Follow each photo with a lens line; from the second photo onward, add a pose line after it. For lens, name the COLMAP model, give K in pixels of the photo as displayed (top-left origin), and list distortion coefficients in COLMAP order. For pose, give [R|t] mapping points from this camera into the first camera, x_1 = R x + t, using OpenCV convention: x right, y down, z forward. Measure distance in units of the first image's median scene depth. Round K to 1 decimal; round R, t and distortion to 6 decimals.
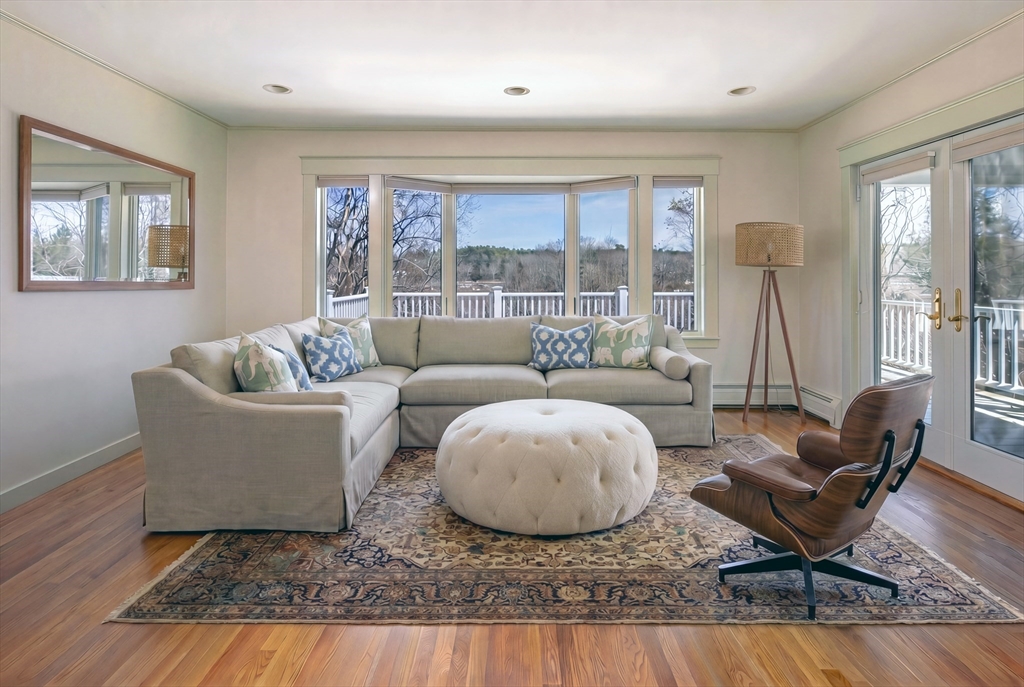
lens RADIAL K [[563.0, 0, 513.6], [0, 563.0, 315.4], [0, 0, 1]] dist [-0.079429, 0.000294]
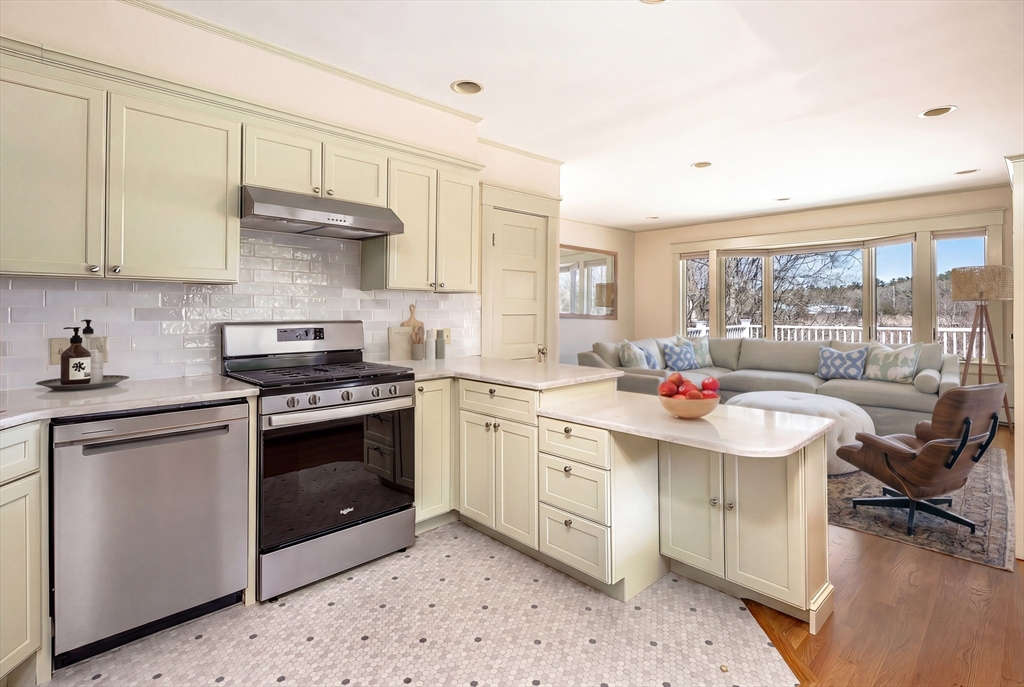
lens RADIAL K [[504.9, 0, 515.3], [0, 504.9, 303.8], [0, 0, 1]] dist [-0.000263, -0.000073]
pose [[0.688075, -0.010561, -0.725563, 0.446160], [-0.048169, 0.997024, -0.060192, 0.024352], [0.724039, 0.076367, 0.685518, -0.449141]]
